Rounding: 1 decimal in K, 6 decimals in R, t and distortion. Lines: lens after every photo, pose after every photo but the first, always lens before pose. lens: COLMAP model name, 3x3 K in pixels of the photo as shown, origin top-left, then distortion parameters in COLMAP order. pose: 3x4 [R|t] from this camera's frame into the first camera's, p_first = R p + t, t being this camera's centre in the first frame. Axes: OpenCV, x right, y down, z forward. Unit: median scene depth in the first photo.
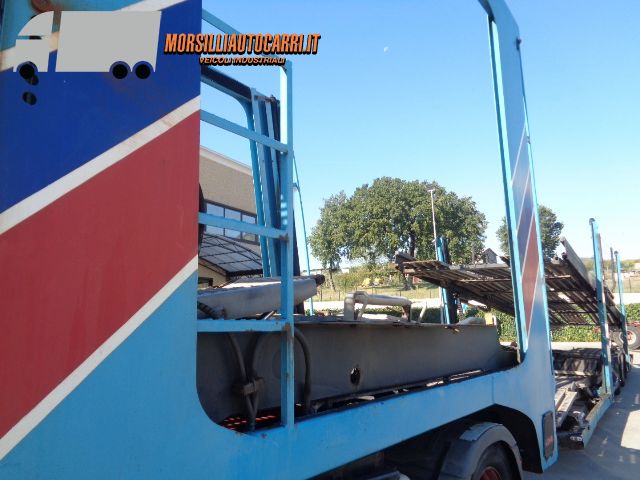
lens RADIAL K [[482.8, 0, 320.0], [0, 482.8, 240.0], [0, 0, 1]] dist [0.009362, -0.003419]
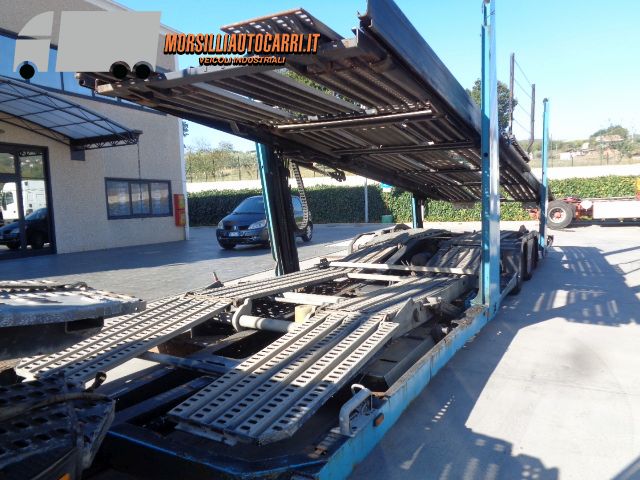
lens RADIAL K [[482.8, 0, 320.0], [0, 482.8, 240.0], [0, 0, 1]] dist [0.009362, -0.003419]
pose [[0.996331, -0.016855, 0.083907, 0.279773], [-0.003784, 0.970780, 0.239940, 0.073551], [-0.085500, -0.239377, 0.967155, 0.369518]]
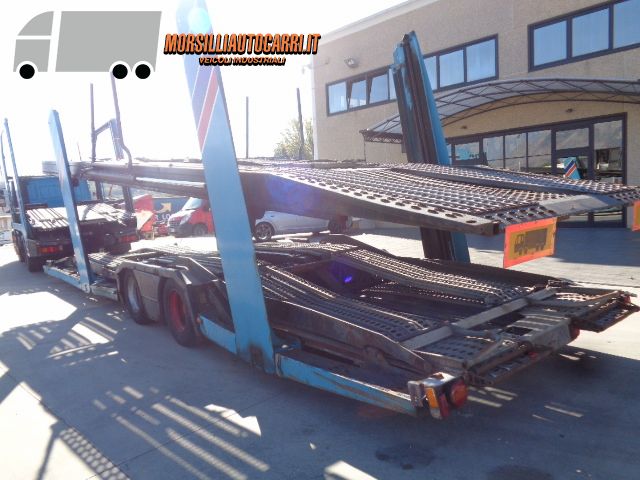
lens RADIAL K [[482.8, 0, 320.0], [0, 482.8, 240.0], [0, 0, 1]] dist [0.009362, -0.003419]
pose [[-0.270578, 0.109117, -0.956494, 1.185083], [0.229403, 0.972243, 0.046019, 0.250116], [0.934966, -0.206971, -0.288100, 1.481164]]
